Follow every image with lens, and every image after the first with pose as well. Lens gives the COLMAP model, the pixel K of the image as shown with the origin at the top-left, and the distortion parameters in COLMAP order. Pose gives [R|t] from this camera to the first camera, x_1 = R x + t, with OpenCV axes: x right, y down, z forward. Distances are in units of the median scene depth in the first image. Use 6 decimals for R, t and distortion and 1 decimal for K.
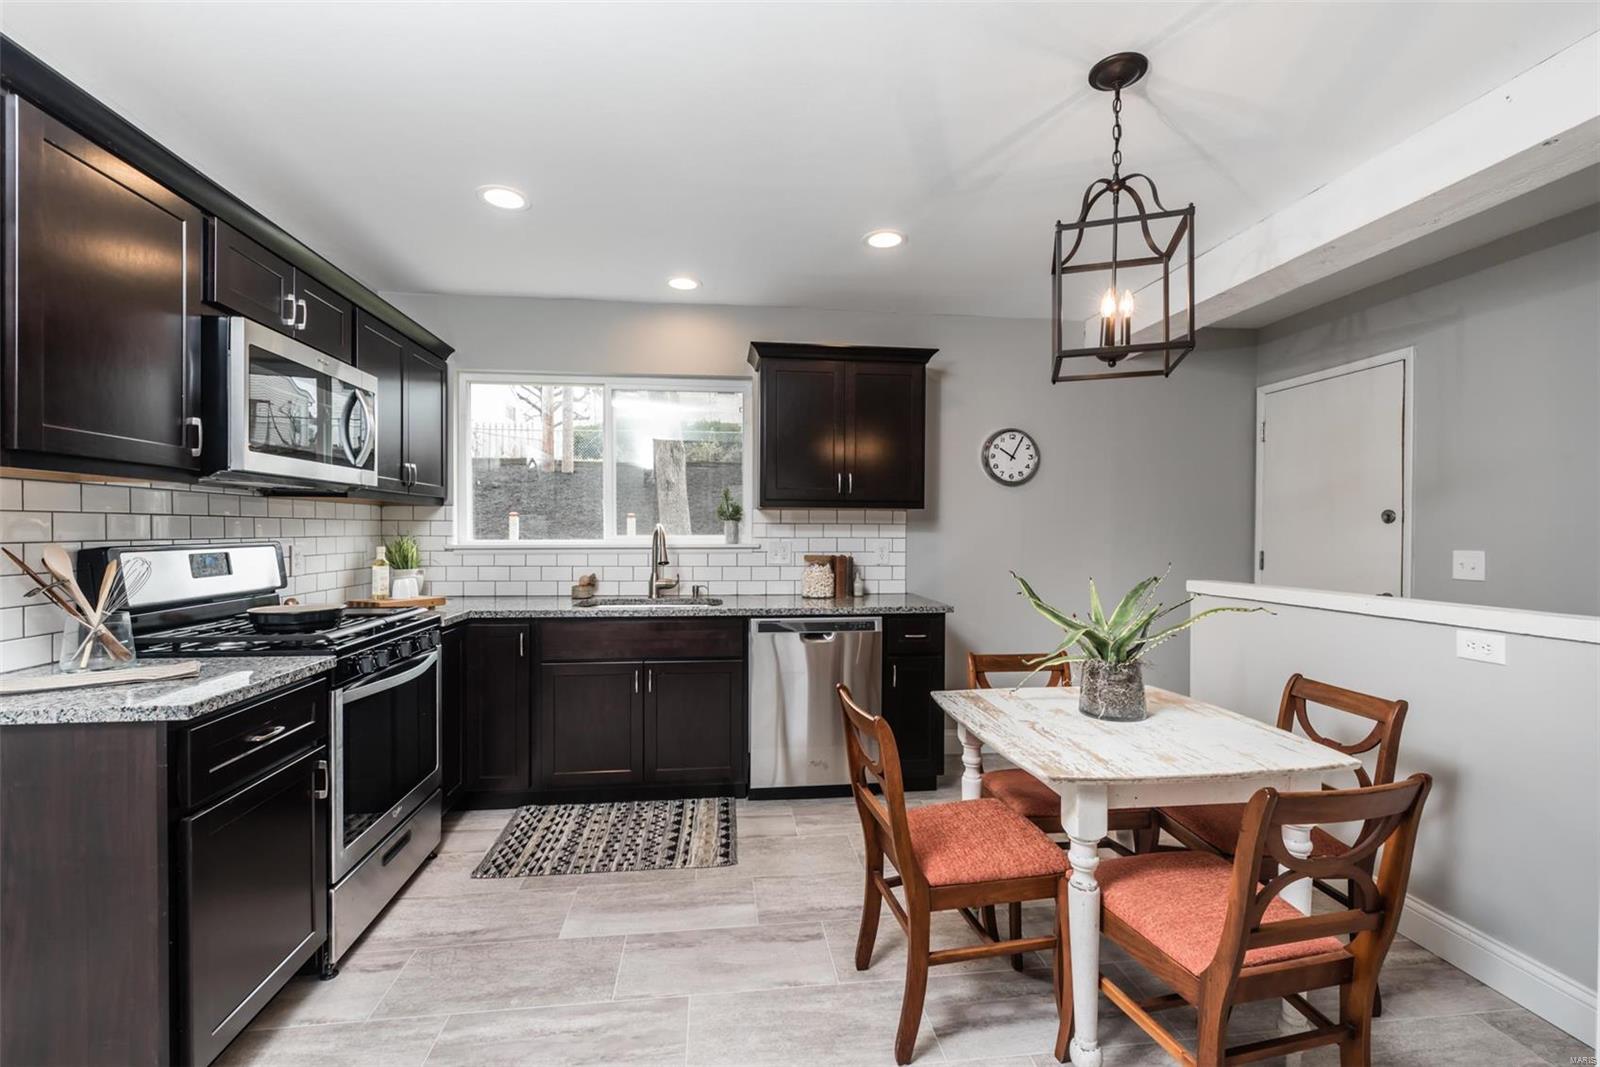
lens RADIAL K [[685.8, 0, 798.7], [0, 685.8, 539.5], [0, 0, 1]] dist [-0.001406, -0.000119]
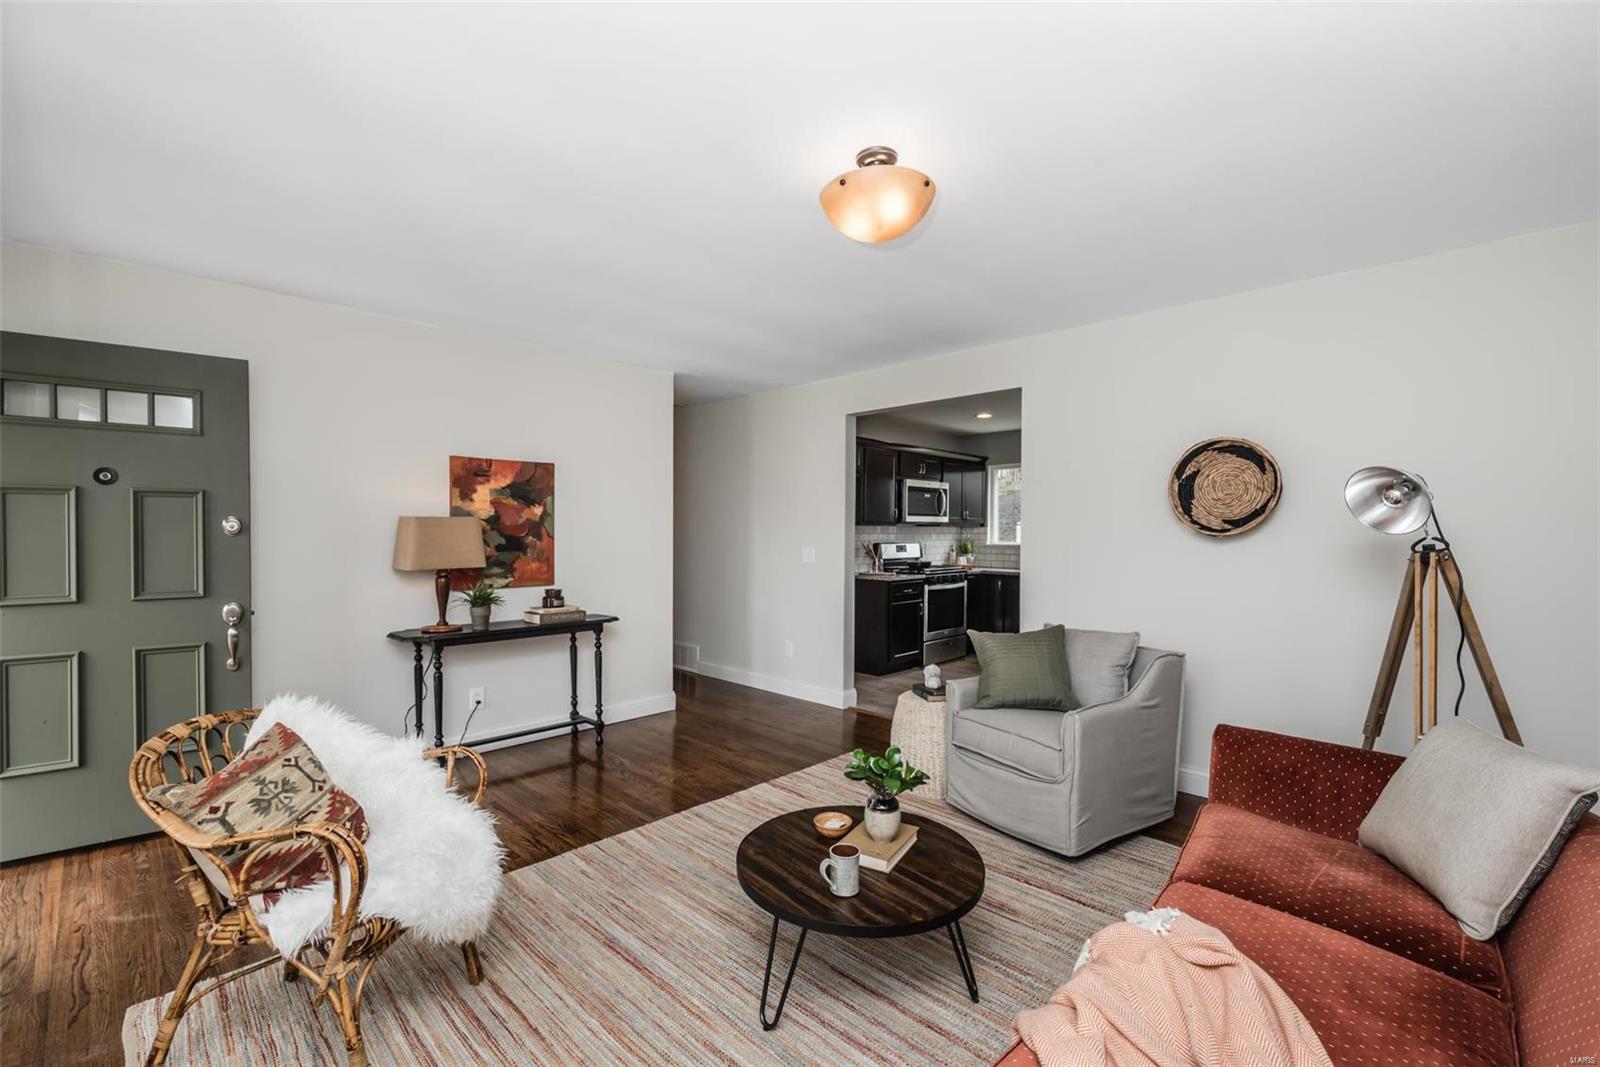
lens RADIAL K [[685.8, 0, 798.7], [0, 685.8, 539.5], [0, 0, 1]] dist [-0.001406, -0.000119]
pose [[0.621292, 0.005889, -0.783557, 1.041348], [-0.010136, 0.999948, -0.000521, 0.000620], [0.783514, 0.008265, 0.621320, -1.051455]]
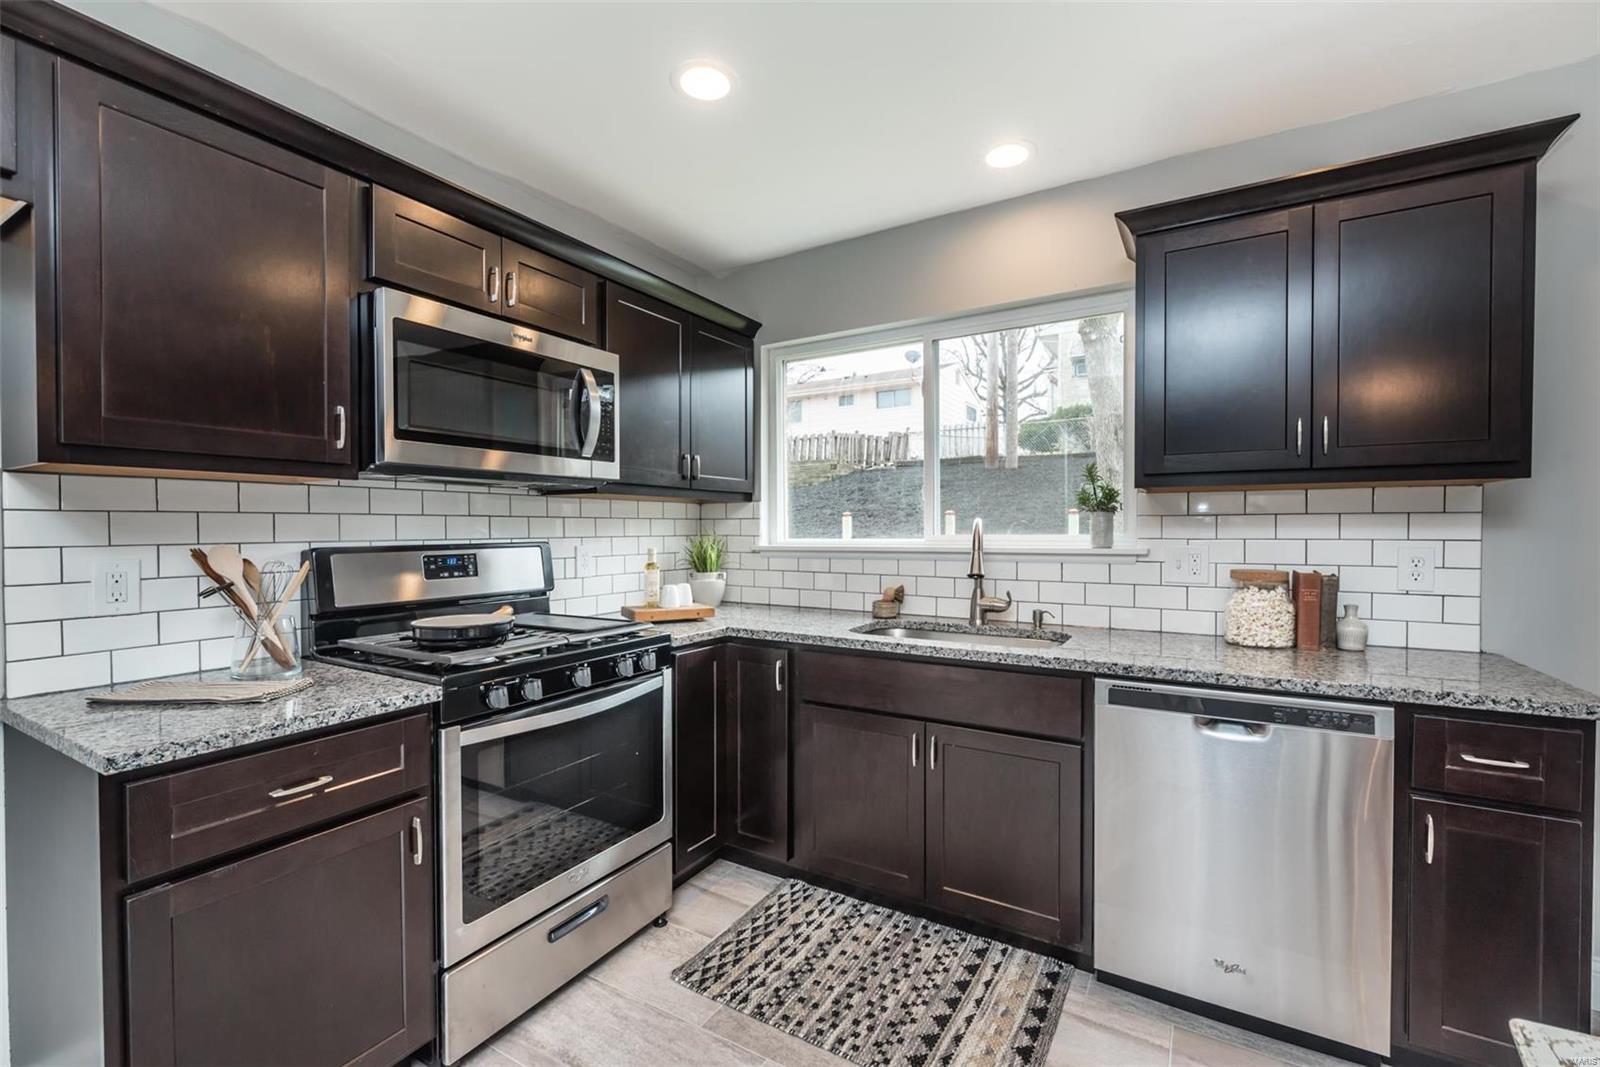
lens RADIAL K [[685.8, 0, 798.7], [0, 685.8, 539.5], [0, 0, 1]] dist [-0.001406, -0.000119]
pose [[0.789216, 0.004326, -0.614101, 0.091701], [-0.003115, 0.999991, 0.003040, -0.003788], [0.614108, -0.000486, 0.789222, 0.398544]]
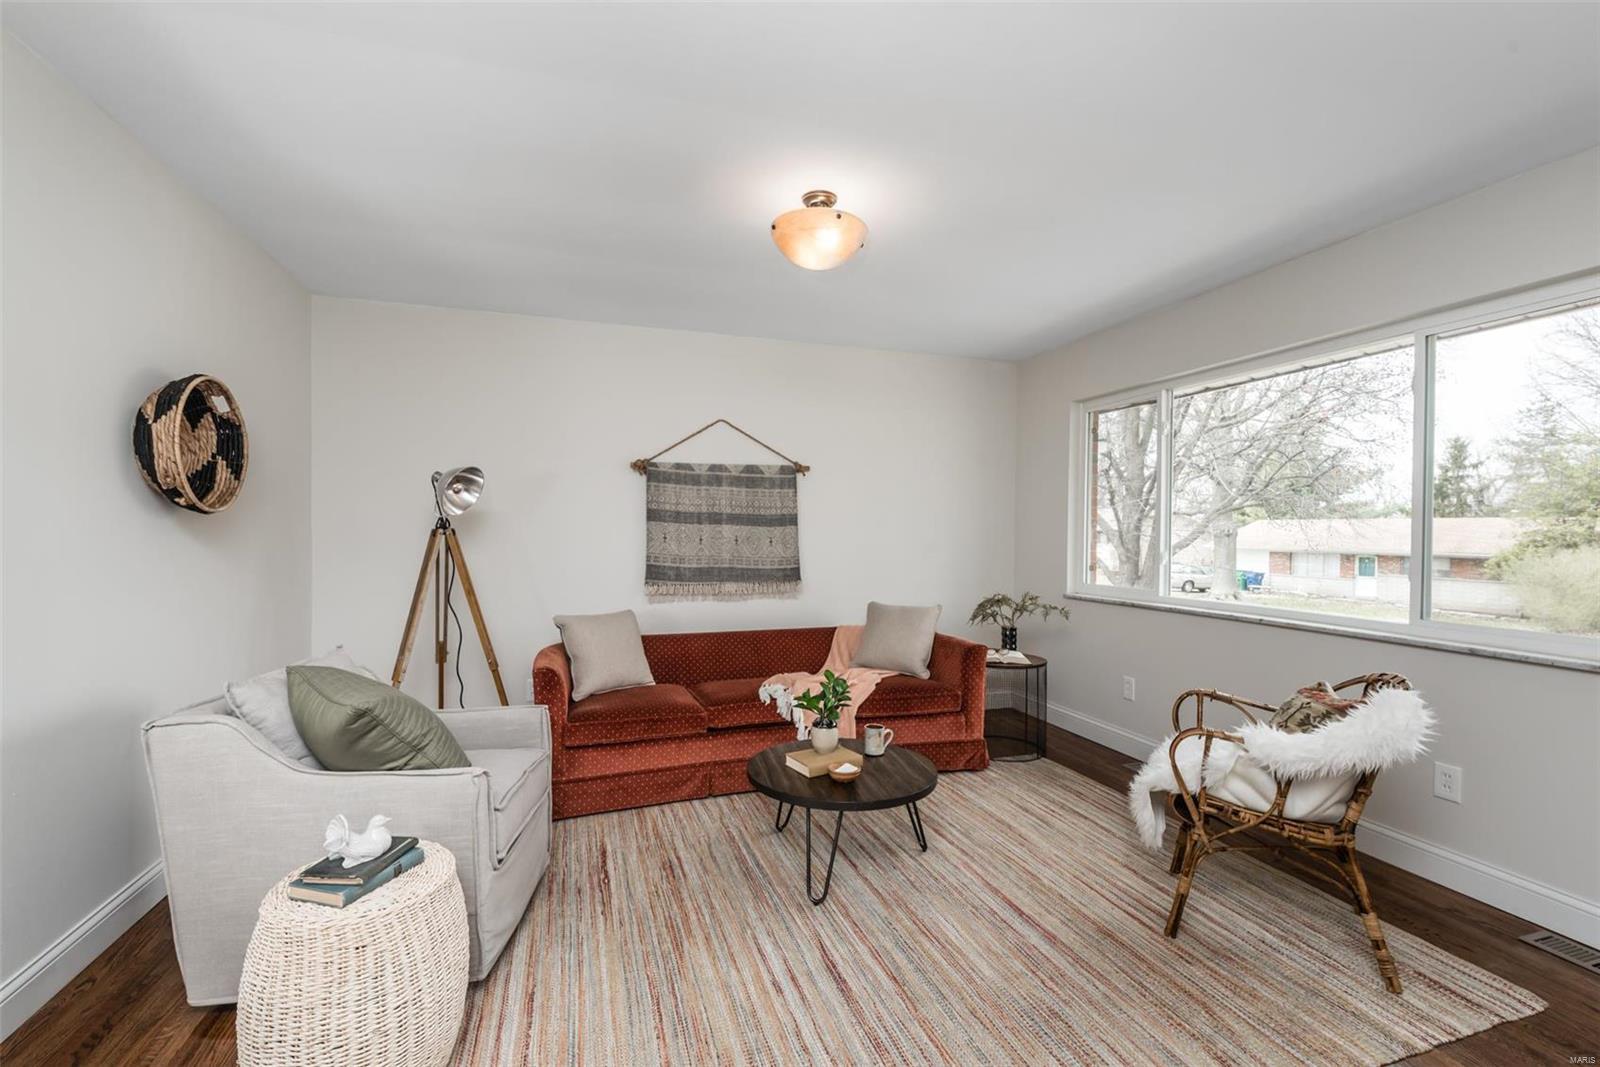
lens RADIAL K [[685.8, 0, 798.7], [0, 685.8, 539.5], [0, 0, 1]] dist [-0.001406, -0.000119]
pose [[-0.194011, -0.022674, 0.980737, -0.299878], [0.004143, 0.999705, 0.023932, 0.001541], [-0.980991, 0.008706, -0.193860, -0.356798]]
